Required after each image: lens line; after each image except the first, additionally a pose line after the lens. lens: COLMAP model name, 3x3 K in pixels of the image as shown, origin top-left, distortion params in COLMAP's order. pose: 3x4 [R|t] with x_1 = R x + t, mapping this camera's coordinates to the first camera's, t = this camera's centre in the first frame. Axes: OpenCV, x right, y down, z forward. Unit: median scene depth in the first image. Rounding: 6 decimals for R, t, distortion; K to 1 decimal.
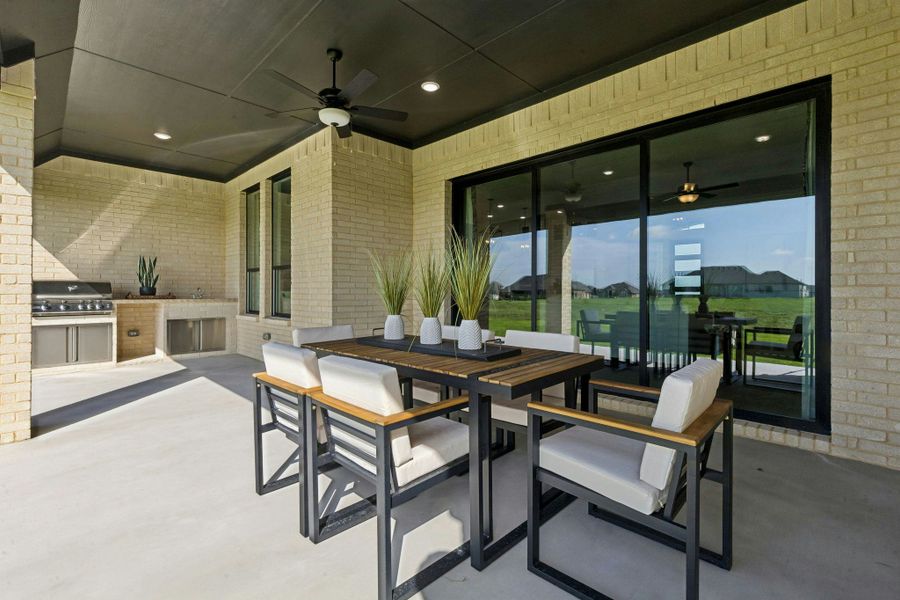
lens RADIAL K [[403.7, 0, 439.6], [0, 403.7, 287.4], [0, 0, 1]] dist [0.005544, -0.000337]
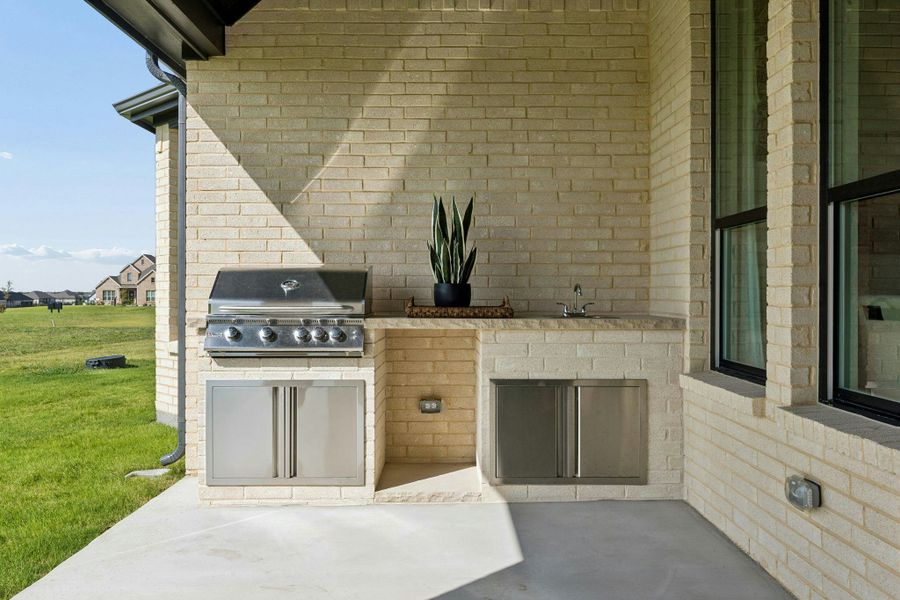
lens RADIAL K [[723.6, 0, 450.7], [0, 723.6, 294.4], [0, 0, 1]] dist [-0.004851, 0.000696]
pose [[0.712635, 0.000923, -0.701535, -0.270203], [0.004002, 0.999978, 0.005381, 0.005559], [0.701524, -0.006642, 0.712615, 0.541484]]
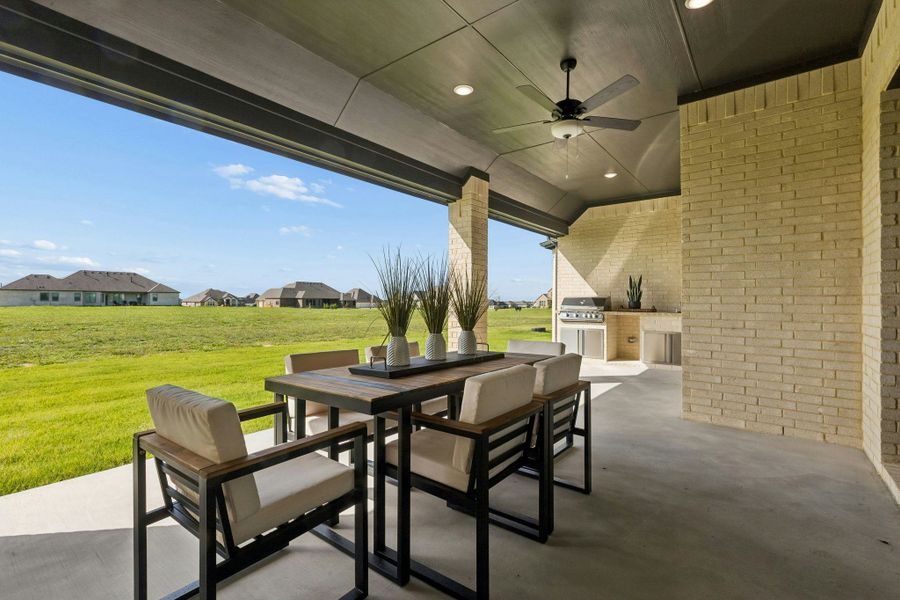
lens RADIAL K [[403.7, 0, 445.4], [0, 403.7, 295.6], [0, 0, 1]] dist [0.005544, -0.000337]
pose [[0.114995, -0.013379, -0.993276, 0.377925], [-0.003929, 0.999895, -0.013924, 0.000414], [0.993358, 0.005504, 0.114931, 0.324678]]
